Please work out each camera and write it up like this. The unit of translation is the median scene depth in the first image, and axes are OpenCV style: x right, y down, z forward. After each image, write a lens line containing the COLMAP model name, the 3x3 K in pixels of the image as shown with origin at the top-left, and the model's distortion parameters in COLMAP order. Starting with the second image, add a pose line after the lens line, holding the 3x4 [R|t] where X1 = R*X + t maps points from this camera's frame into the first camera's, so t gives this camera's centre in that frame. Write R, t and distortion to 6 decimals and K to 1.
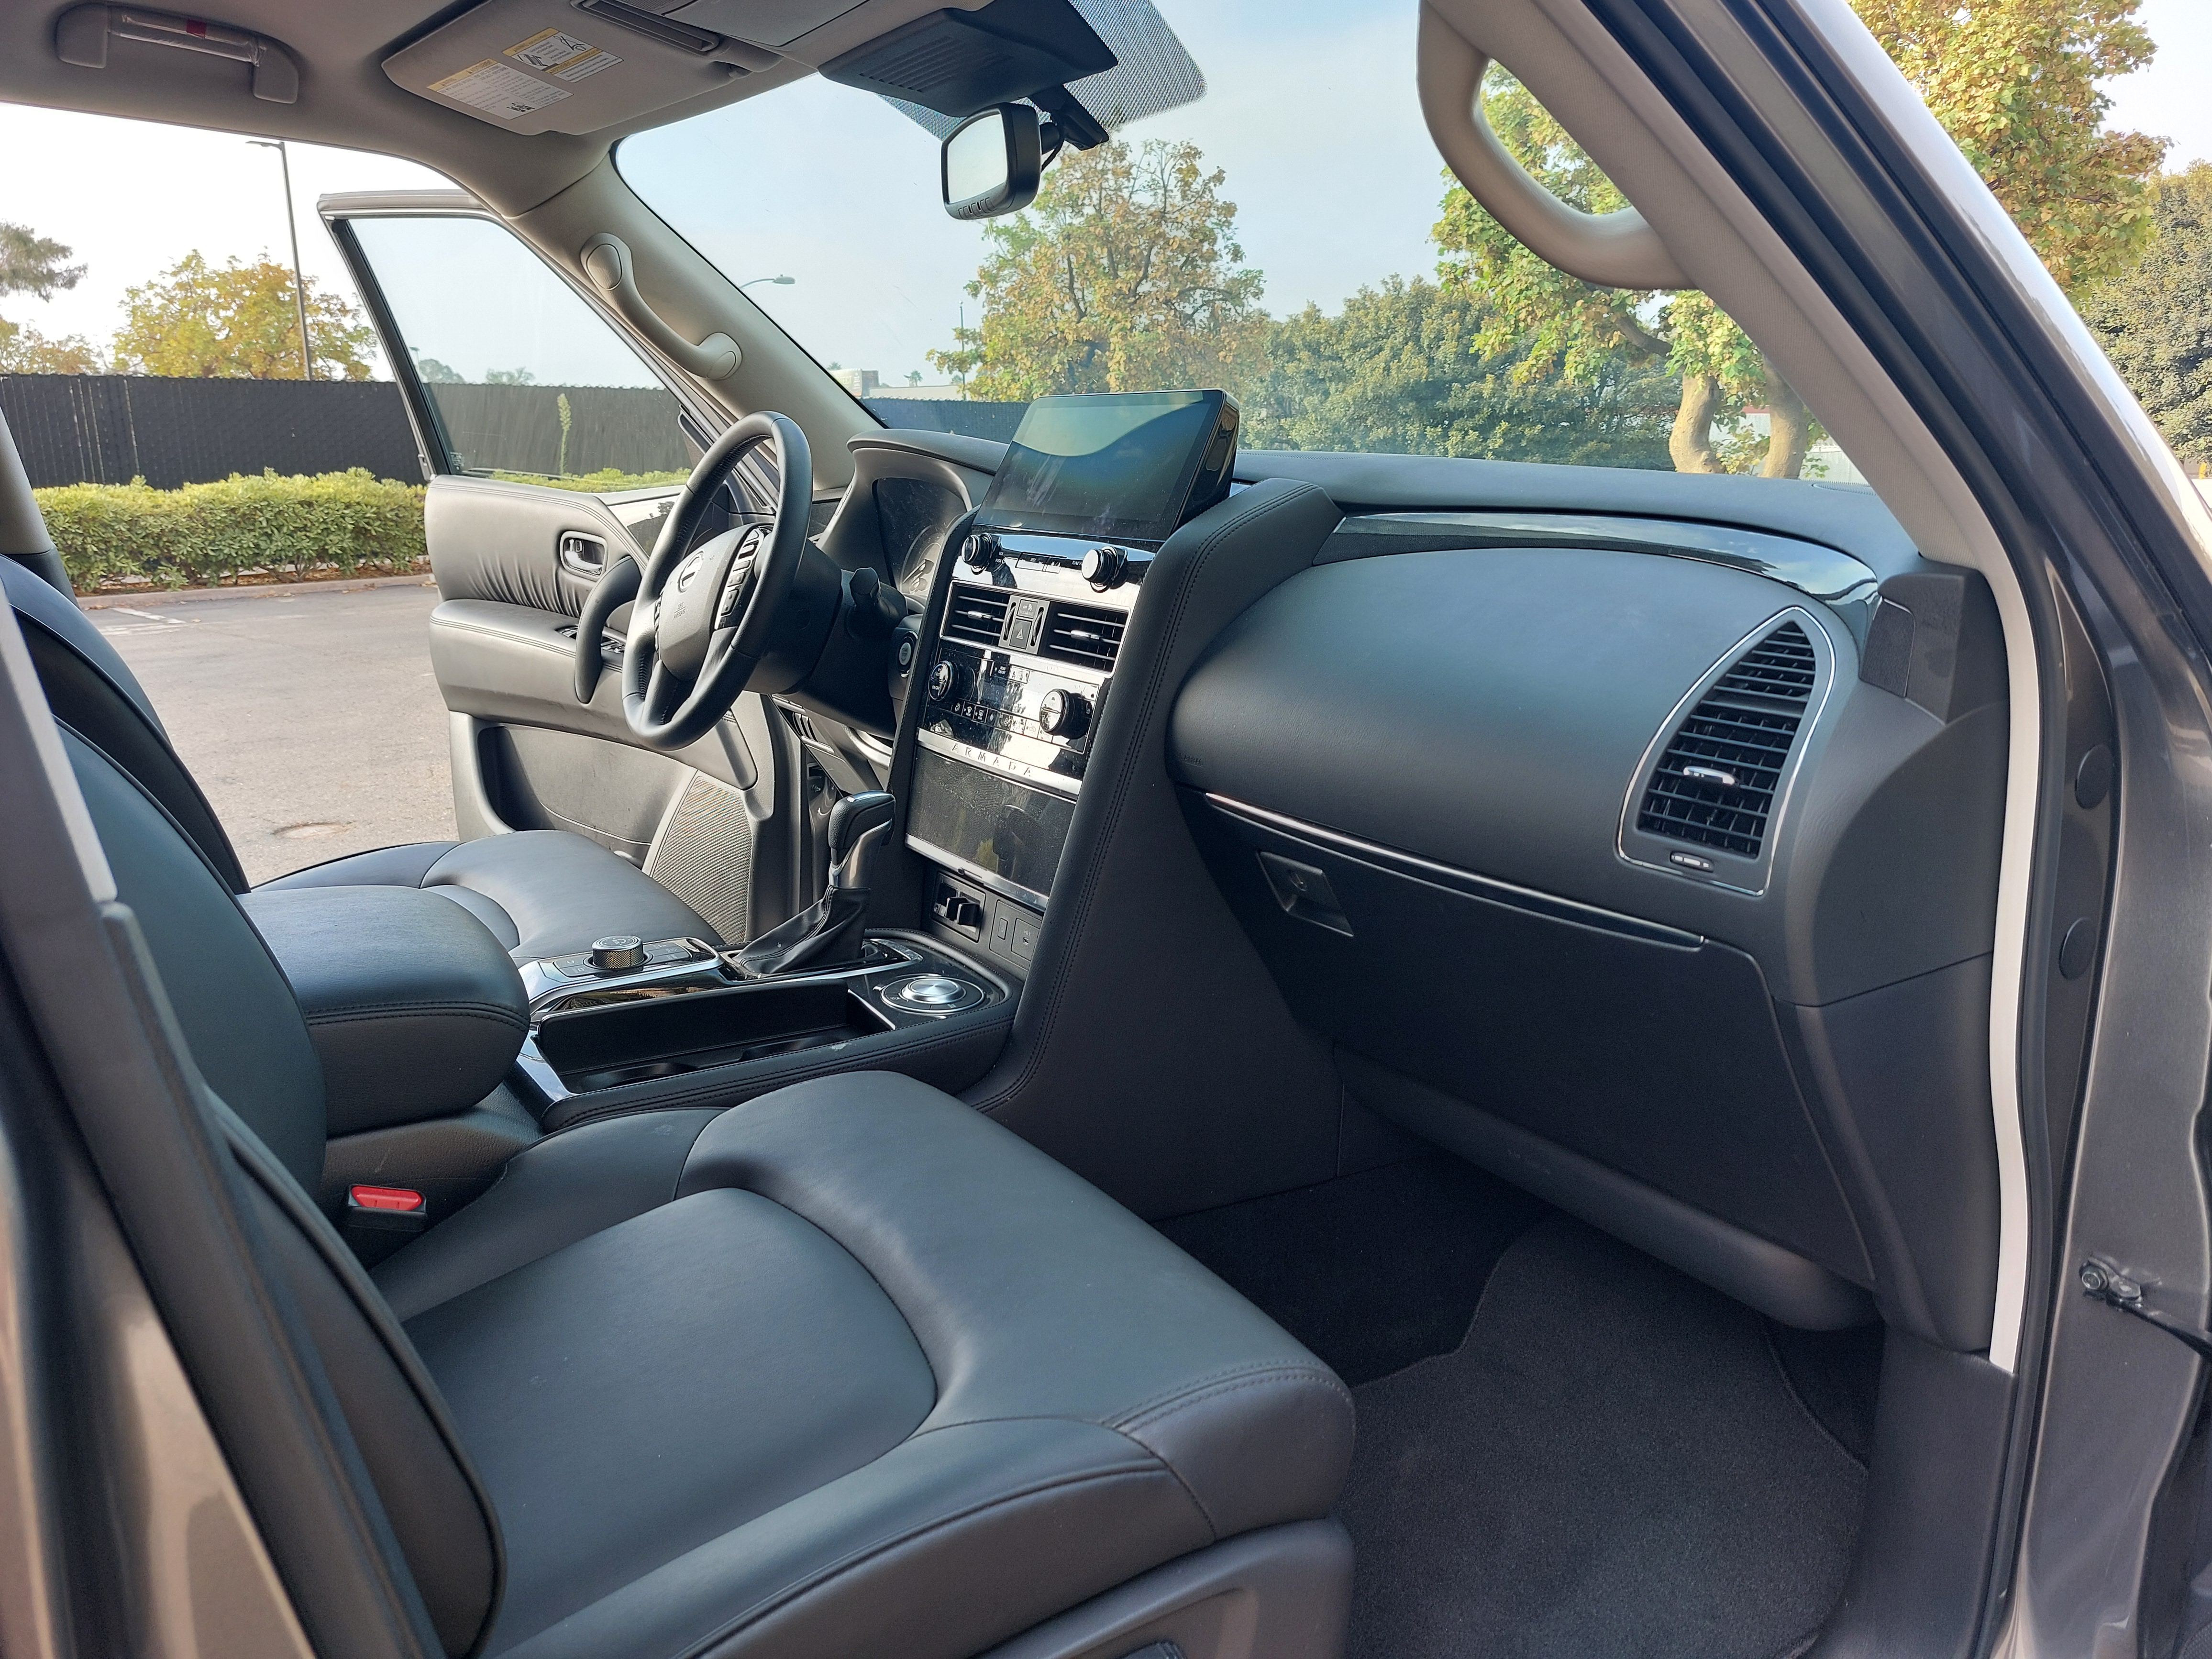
lens RADIAL K [[1642.6, 0, 1138.4], [0, 1642.6, 801.2], [0, 0, 1]] dist [0.069462, -0.062685]
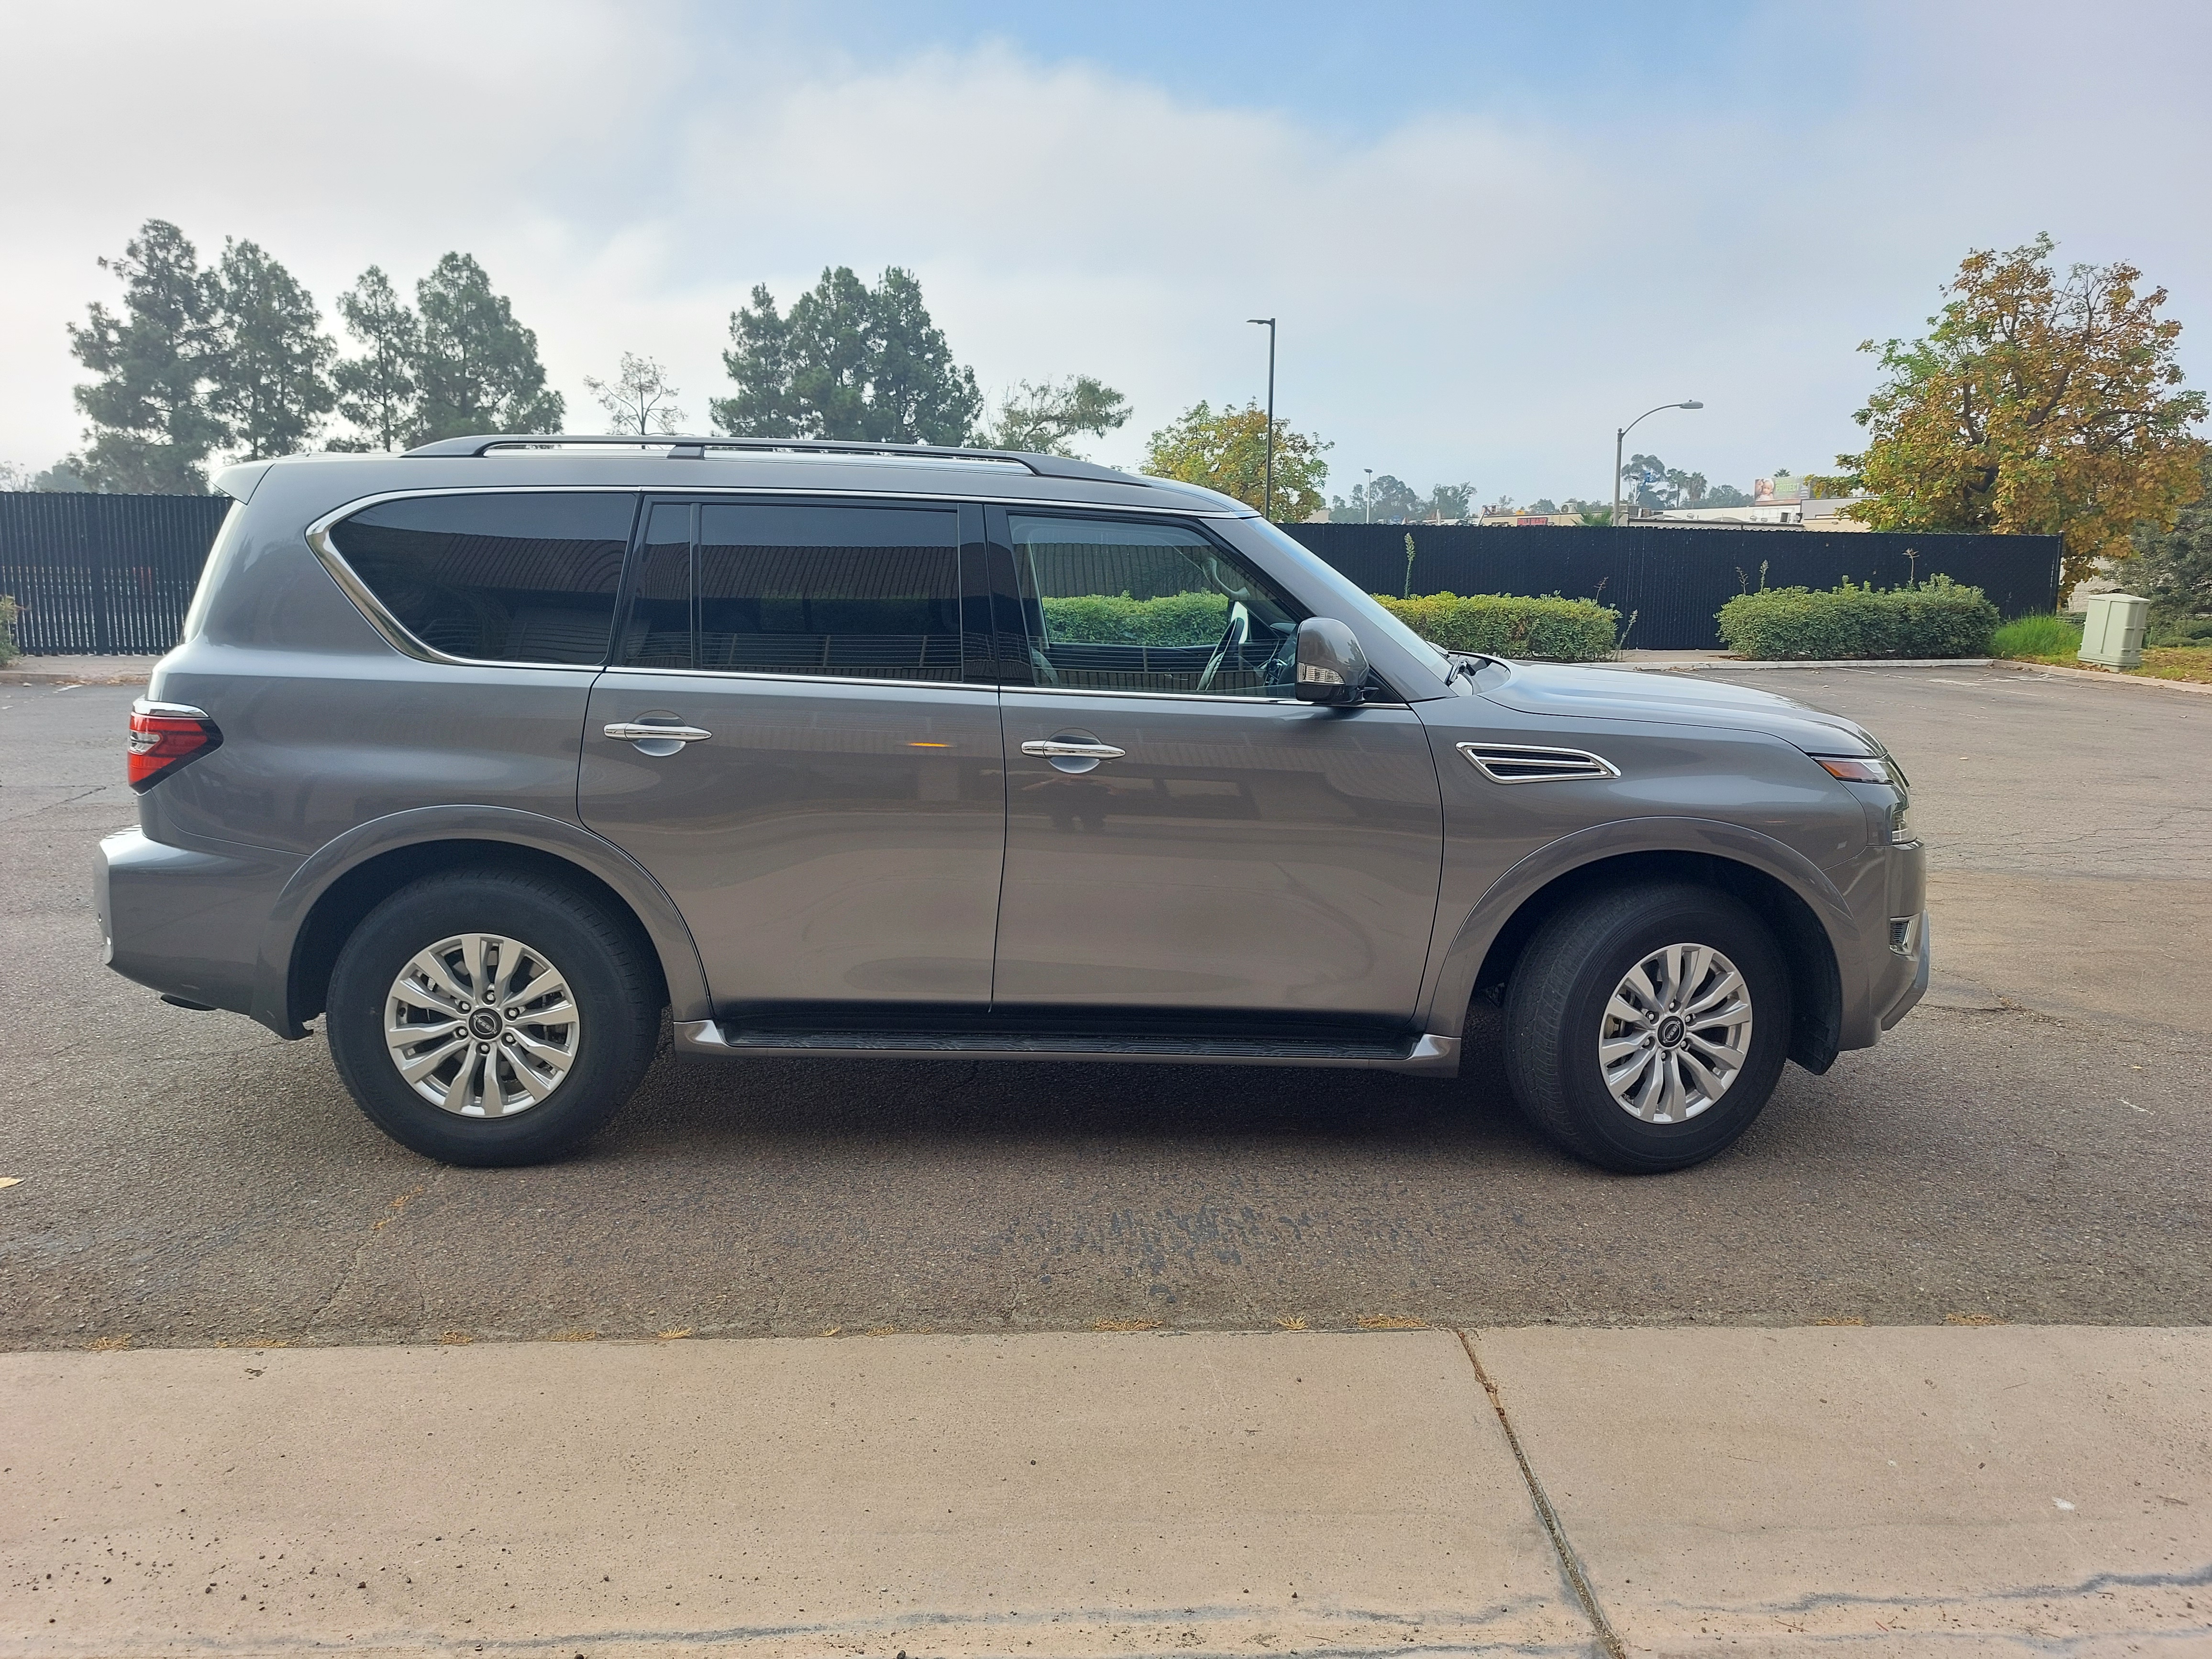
lens RADIAL K [[1616.8, 0, 1044.8], [0, 1616.8, 806.2], [0, 0, 1]] dist [0.084497, -0.135906]
pose [[0.829475, 0.103944, -0.548786, 0.130744], [-0.135642, 0.990605, -0.017392, 0.025836], [0.541823, 0.088865, 0.835782, -0.193231]]
